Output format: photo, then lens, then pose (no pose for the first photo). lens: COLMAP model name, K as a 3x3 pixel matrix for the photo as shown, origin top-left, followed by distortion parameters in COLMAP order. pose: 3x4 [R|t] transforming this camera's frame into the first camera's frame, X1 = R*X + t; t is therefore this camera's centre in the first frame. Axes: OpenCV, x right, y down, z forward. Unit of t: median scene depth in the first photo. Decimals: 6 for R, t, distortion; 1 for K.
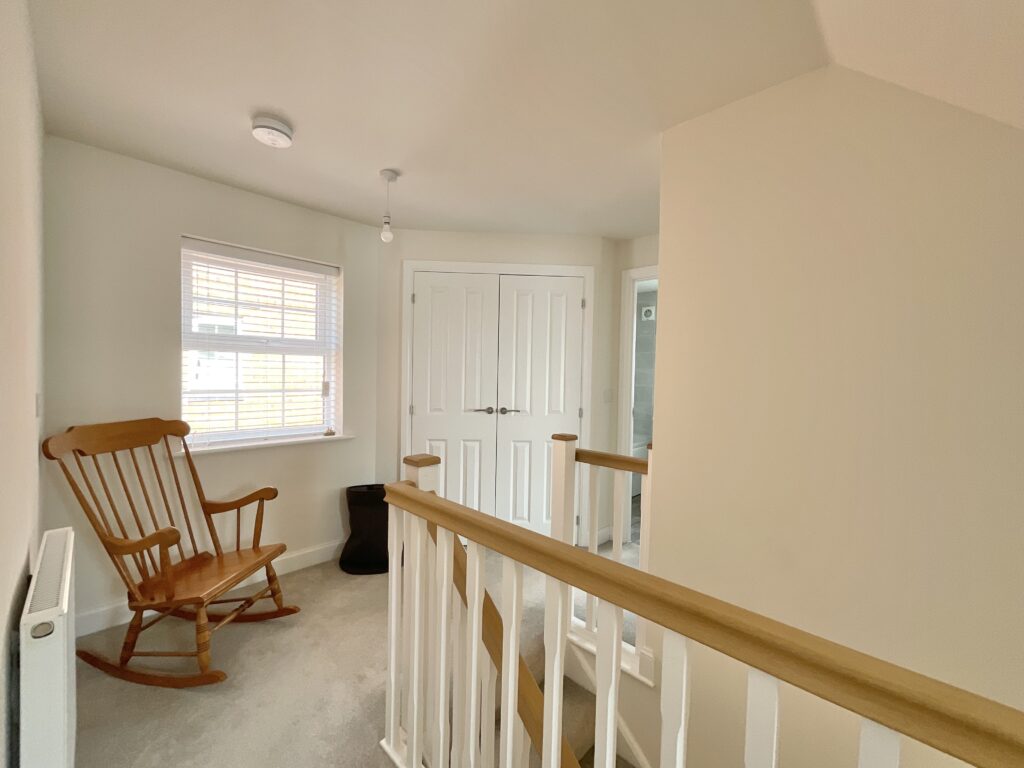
lens RADIAL K [[411.9, 0, 512.0], [0, 411.9, 384.0], [0, 0, 1]] dist [-0.002469, -0.000193]
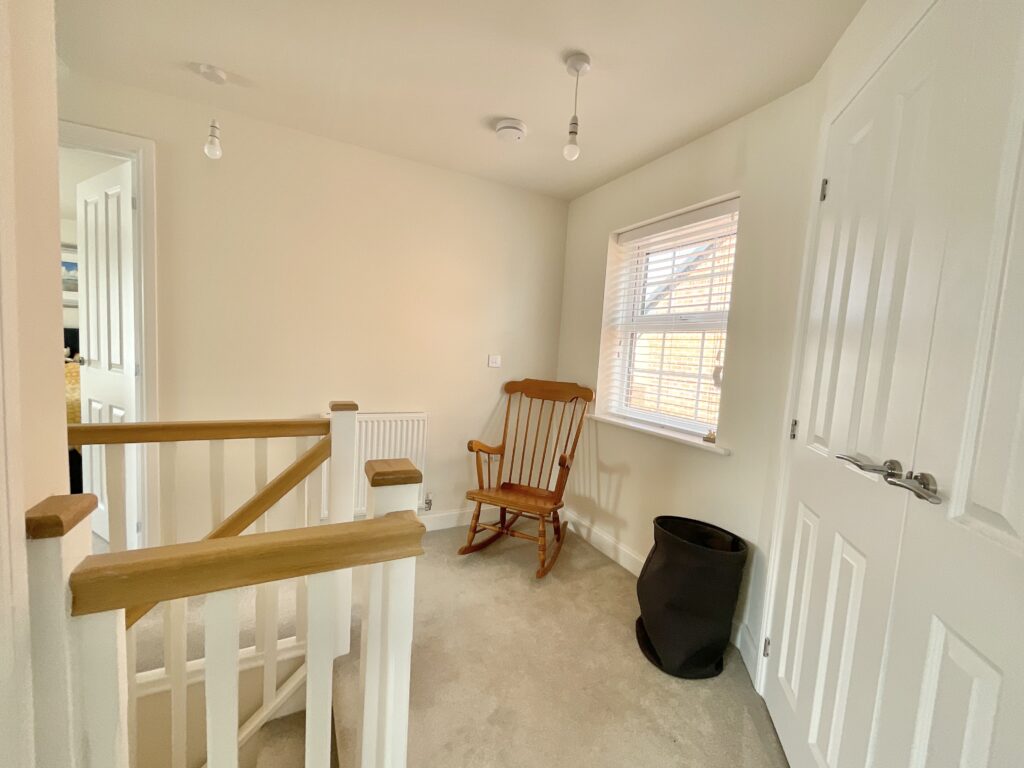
lens RADIAL K [[411.9, 0, 512.0], [0, 411.9, 384.0], [0, 0, 1]] dist [-0.002469, -0.000193]
pose [[-0.330321, 0.039536, -0.943040, 0.403299], [-0.089044, 0.993361, 0.072835, 0.005302], [0.939659, 0.108031, -0.324607, 1.076172]]
